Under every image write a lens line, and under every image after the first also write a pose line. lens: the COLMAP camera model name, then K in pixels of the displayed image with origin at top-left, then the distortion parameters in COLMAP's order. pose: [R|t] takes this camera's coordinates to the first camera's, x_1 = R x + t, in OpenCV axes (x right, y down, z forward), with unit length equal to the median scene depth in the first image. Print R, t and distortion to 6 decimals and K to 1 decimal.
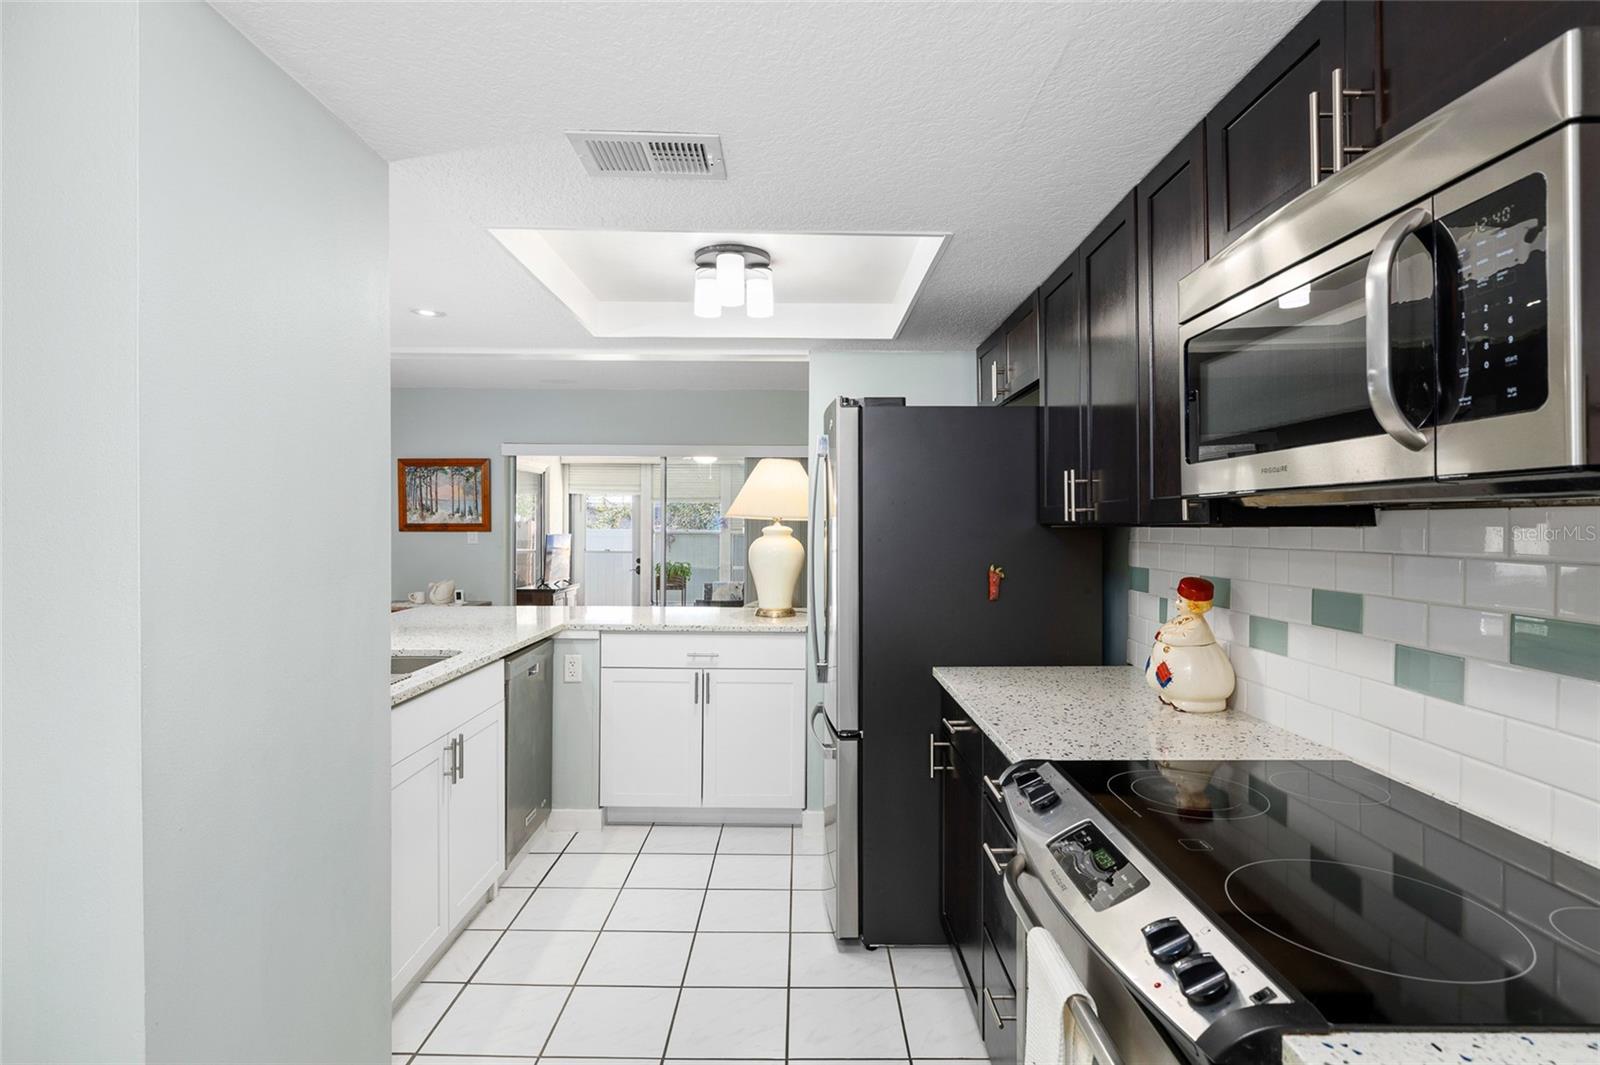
lens RADIAL K [[805.6, 0, 804.2], [0, 805.6, 532.2], [0, 0, 1]] dist [-0.005632, 0.000367]
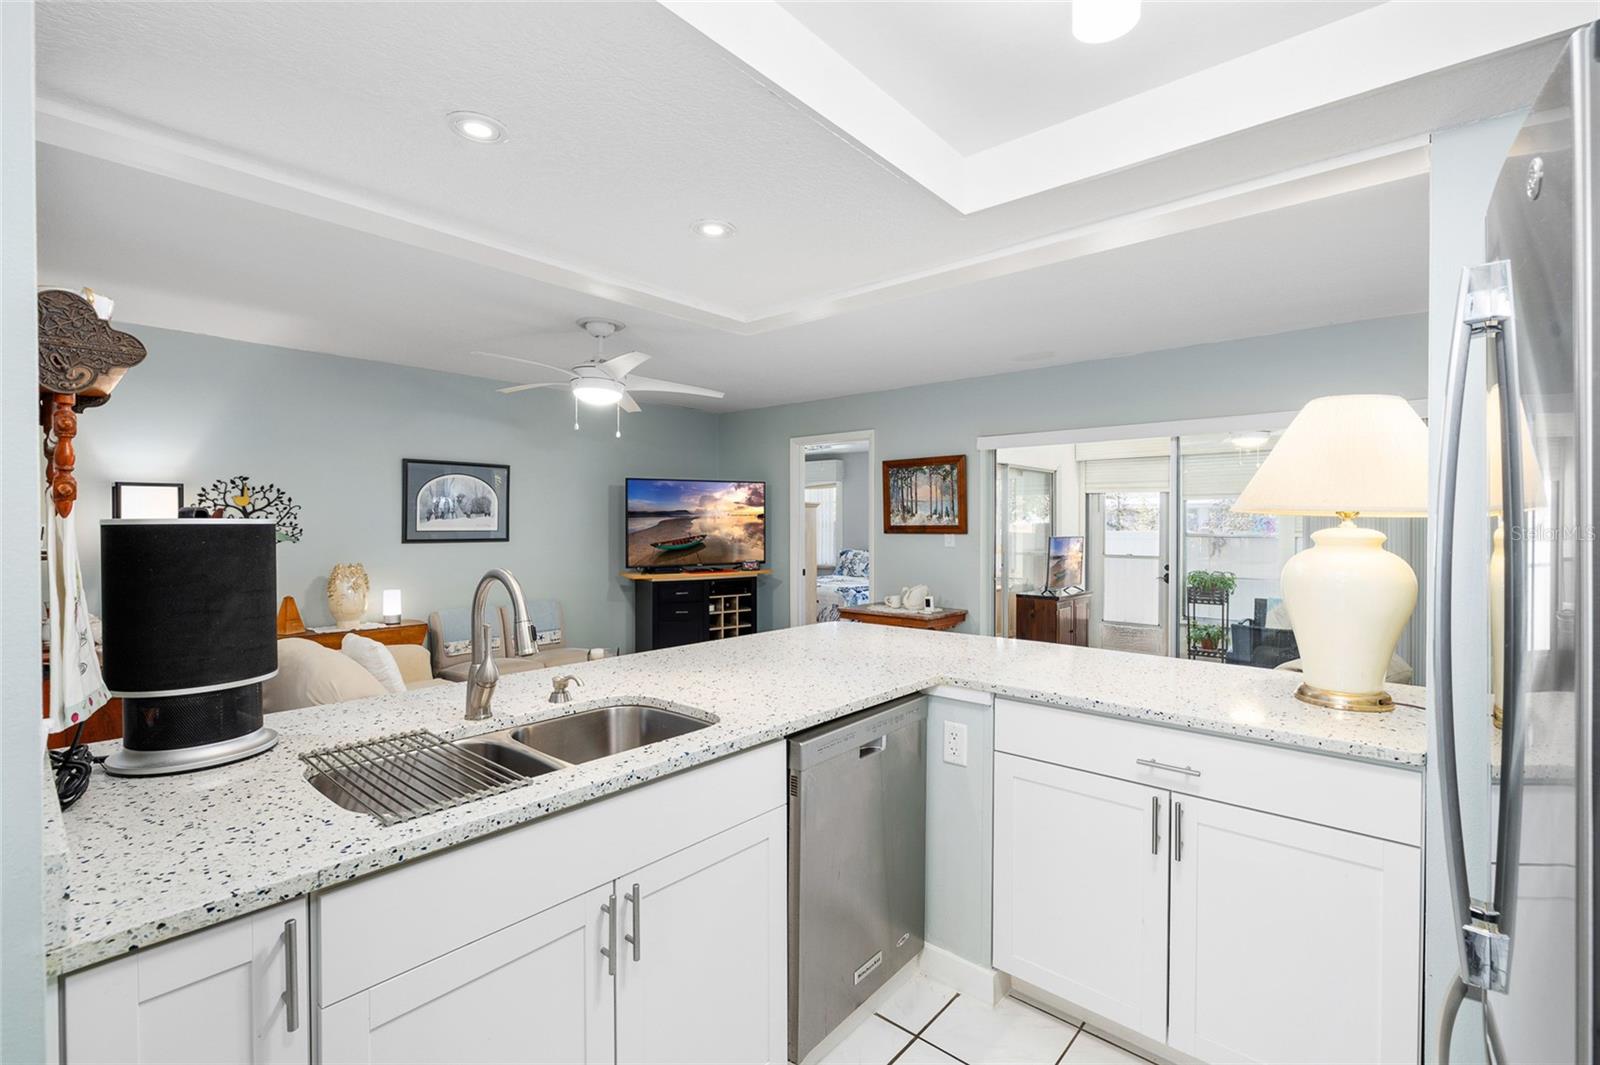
lens RADIAL K [[704.8, 0, 795.3], [0, 704.8, 533.2], [0, 0, 1]] dist [-0.009328, 0.002119]
pose [[0.744866, 0.003215, -0.667206, 0.001676], [-0.002532, 0.999995, 0.001992, -0.005019], [0.667209, 0.000206, 0.744871, 0.471953]]
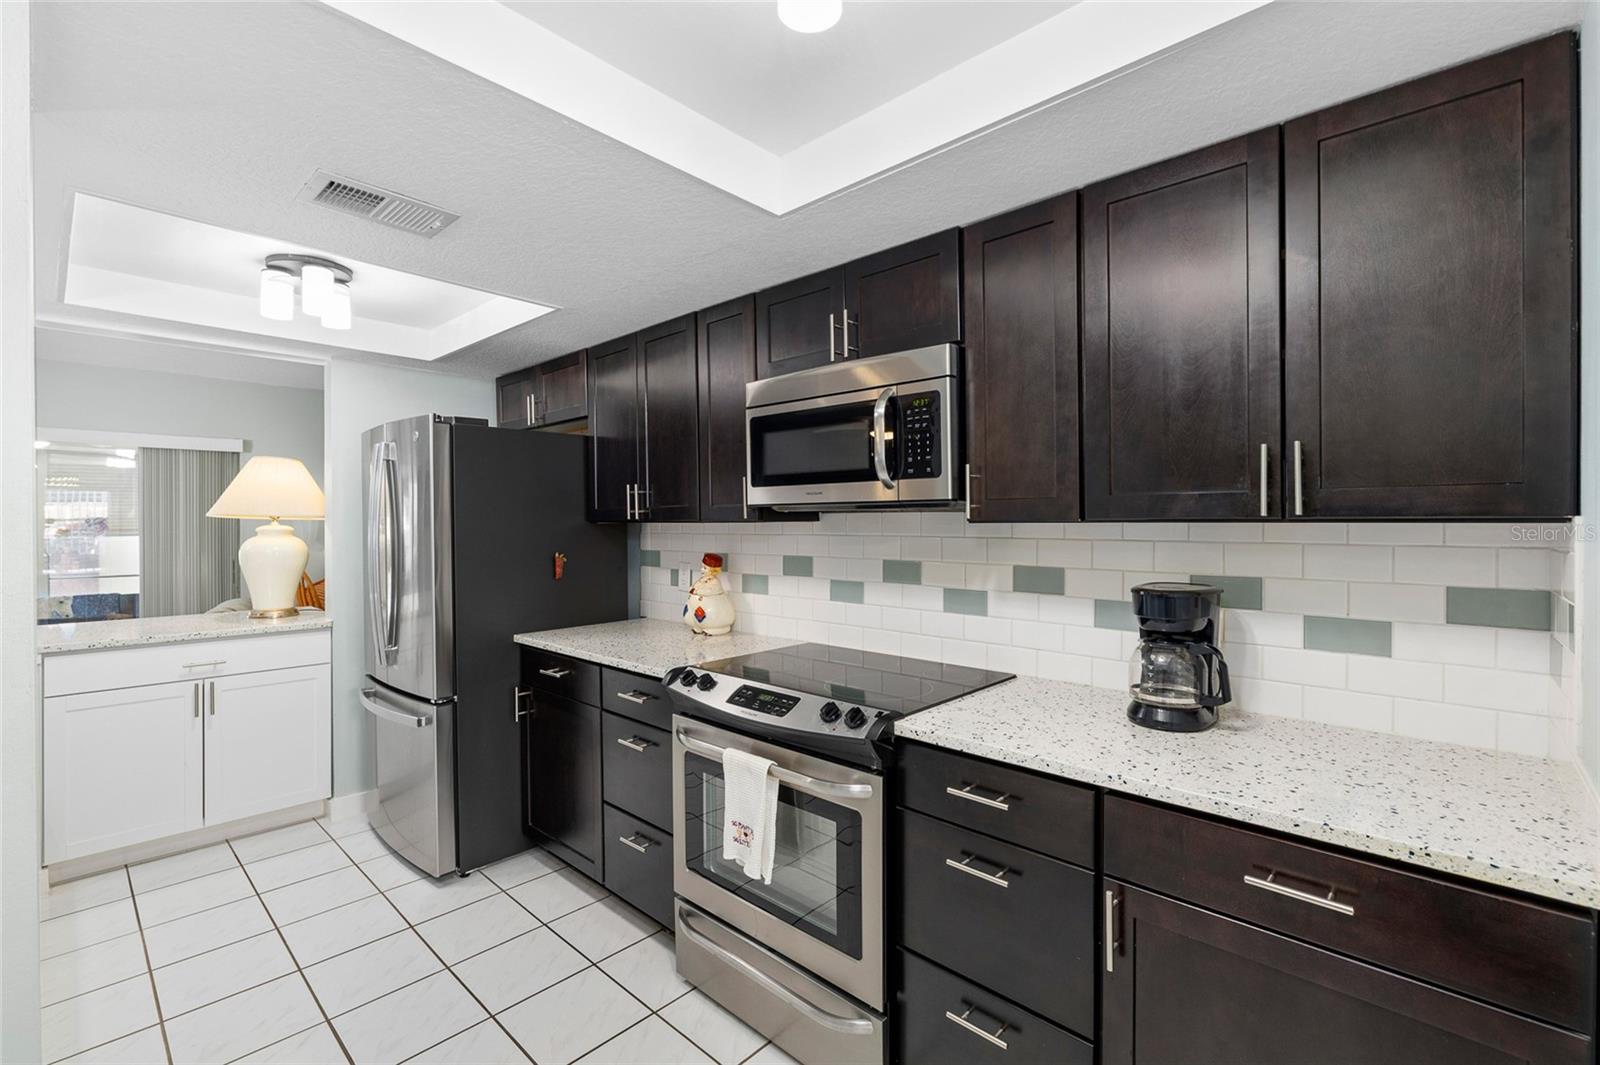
lens RADIAL K [[704.8, 0, 799.9], [0, 704.8, 527.5], [0, 0, 1]] dist [-0.009328, 0.002119]
pose [[0.686548, -0.012454, 0.726978, -0.235580], [0.013450, 0.999900, 0.004428, -0.000138], [-0.726960, 0.006738, 0.686647, -0.061072]]
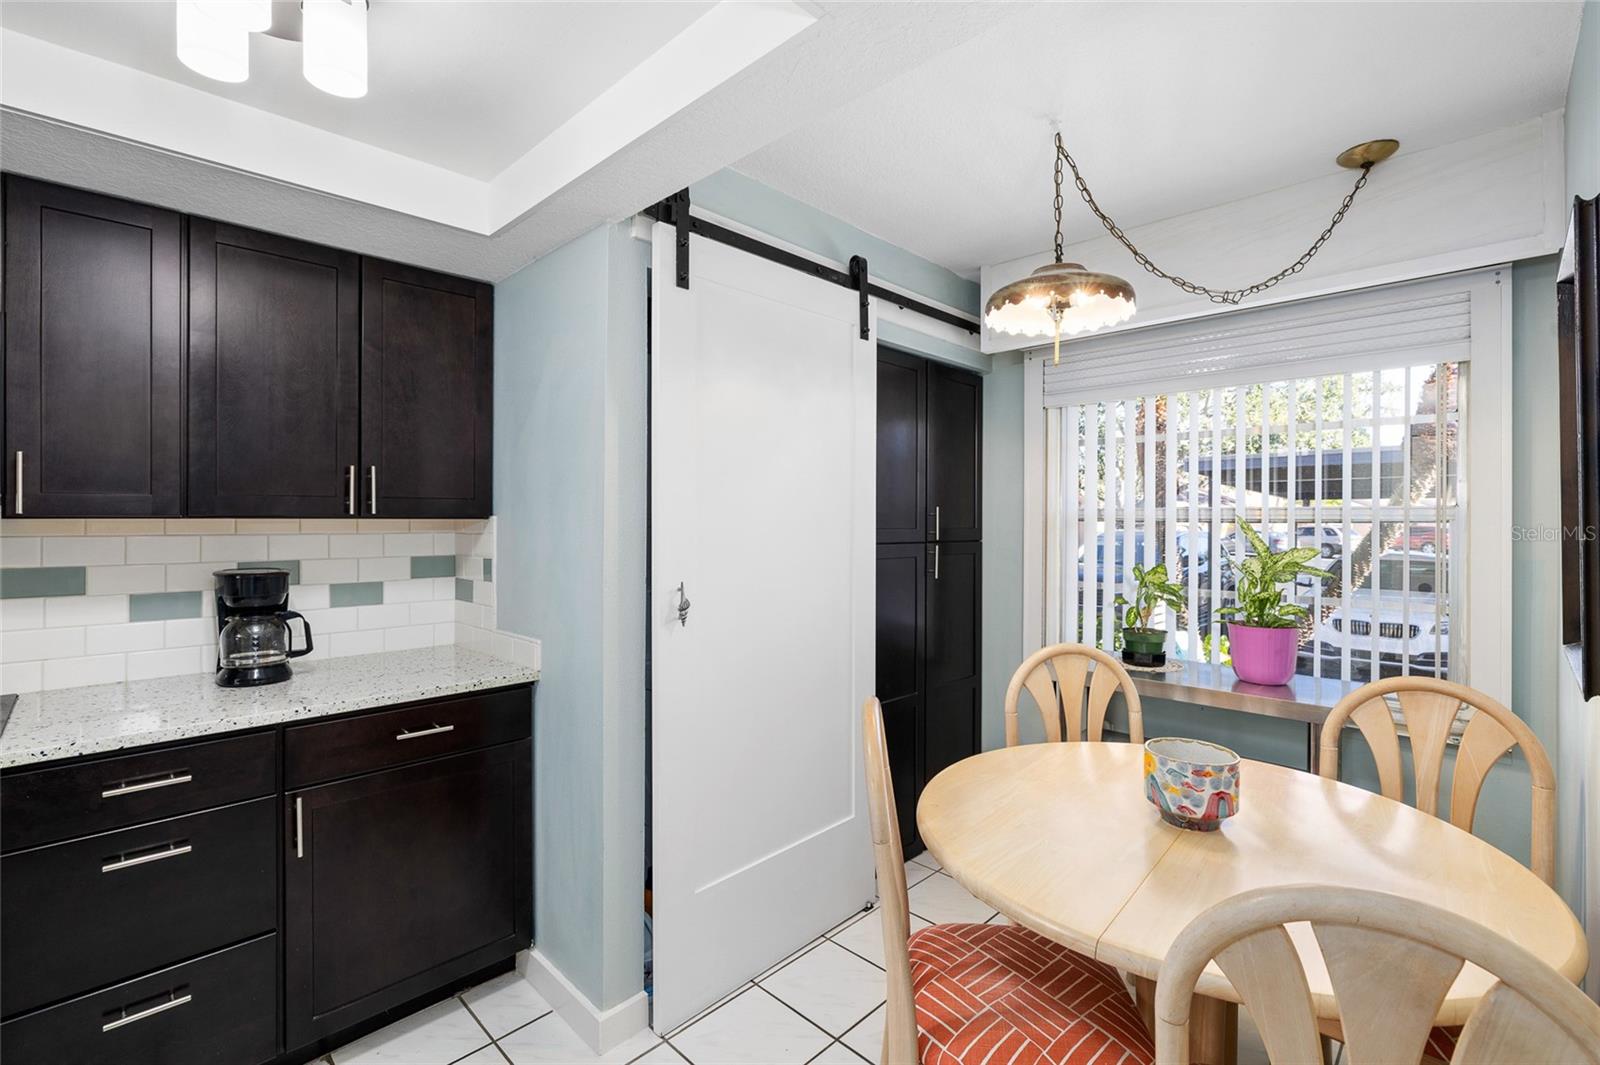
lens RADIAL K [[704.8, 0, 799.4], [0, 704.8, 517.2], [0, 0, 1]] dist [-0.009328, 0.002119]
pose [[-0.711611, -0.005310, 0.702554, -0.430450], [0.001870, 0.999954, 0.009452, -0.003437], [-0.702571, 0.008040, -0.711568, 0.158333]]
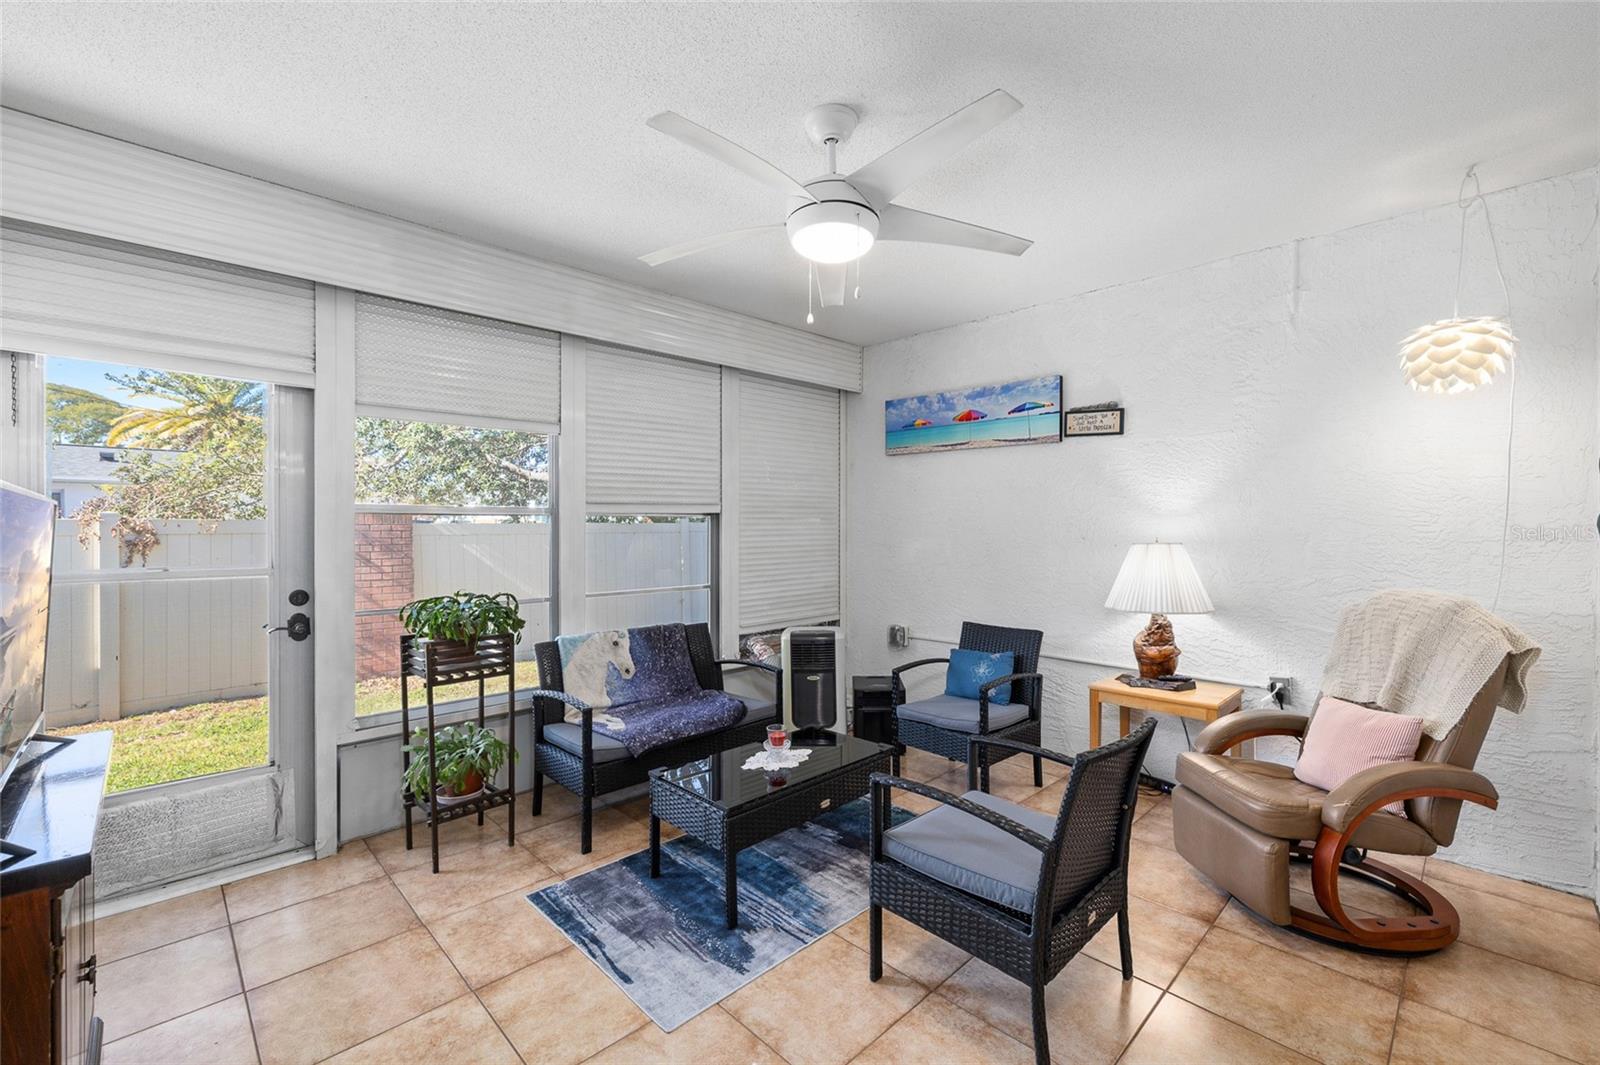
lens RADIAL K [[670.1, 0, 803.3], [0, 670.1, 530.2], [0, 0, 1]] dist [-0.002649, 0.000724]
pose [[0.721102, -0.012594, 0.692714, -0.686183], [0.013102, 0.999904, 0.004539, 0.028374], [-0.692705, 0.005803, 0.721198, 1.897153]]
